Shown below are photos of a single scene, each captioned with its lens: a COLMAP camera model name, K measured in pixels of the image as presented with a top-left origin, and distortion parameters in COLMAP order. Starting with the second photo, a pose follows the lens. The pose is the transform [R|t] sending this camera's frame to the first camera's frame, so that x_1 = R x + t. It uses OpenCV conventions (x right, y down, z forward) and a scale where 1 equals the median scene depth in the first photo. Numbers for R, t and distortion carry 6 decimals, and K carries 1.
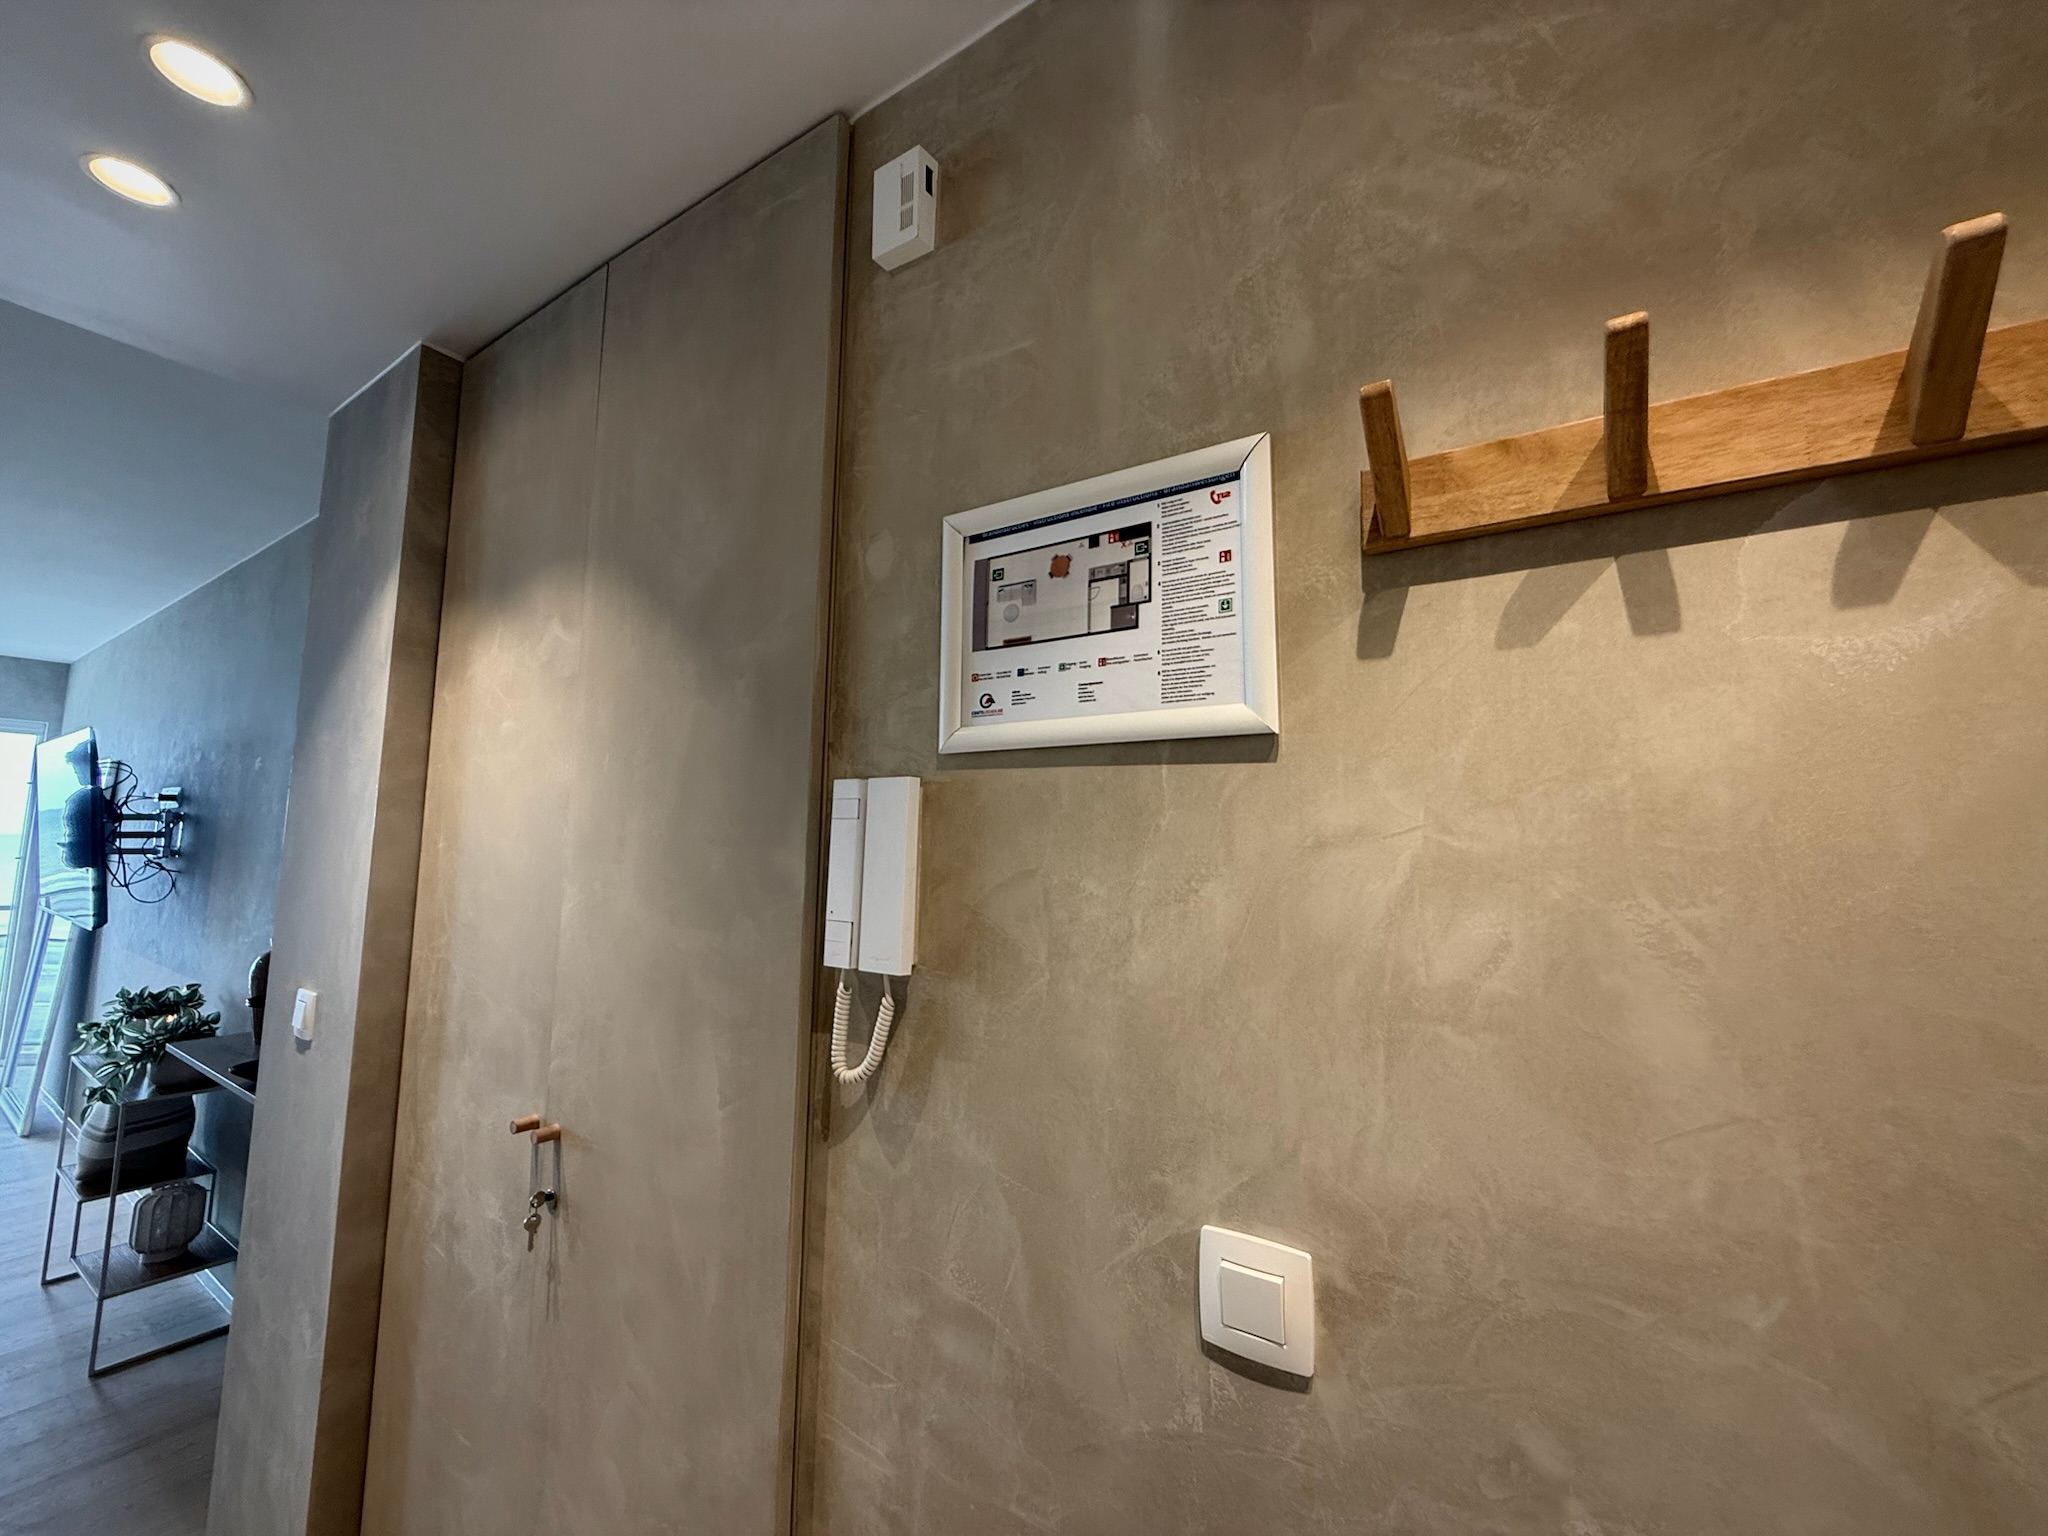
lens RADIAL K [[817.8, 0, 1024.8], [0, 817.8, 764.6], [0, 0, 1]] dist [-0.000205, 0.000014]
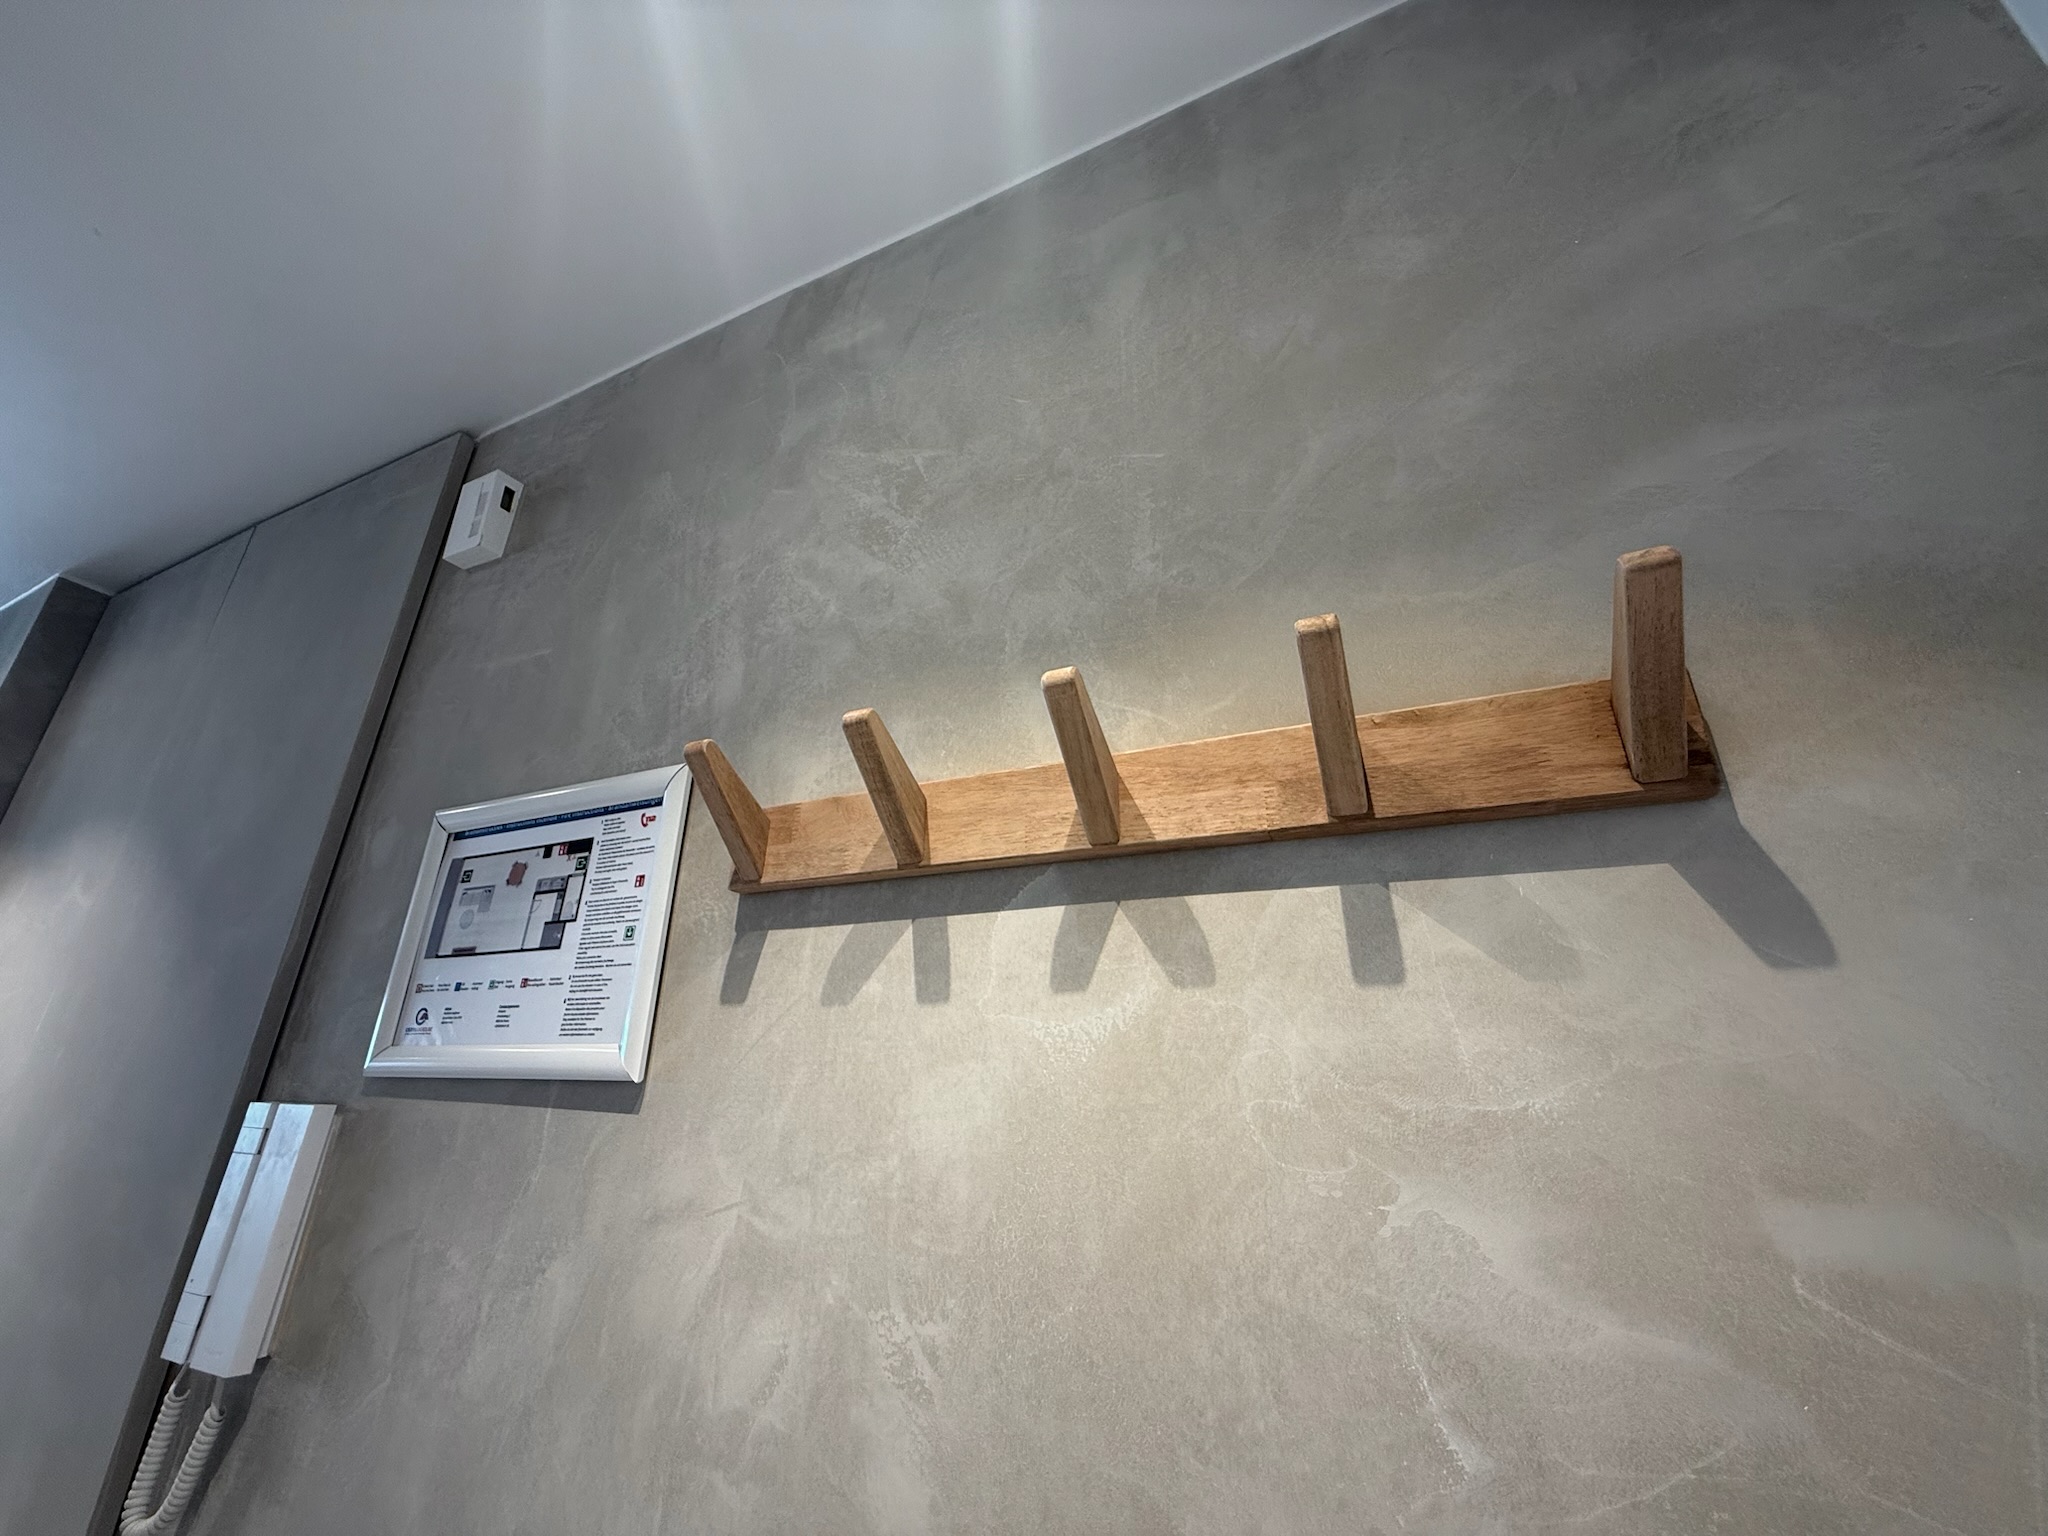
lens RADIAL K [[817.8, 0, 1020.7], [0, 817.8, 769.3], [0, 0, 1]] dist [-0.000205, 0.000014]
pose [[0.988845, 0.053642, 0.138950, 0.592806], [-0.014303, 0.962783, -0.269896, -0.135846], [-0.148257, 0.264898, 0.952811, -0.033528]]
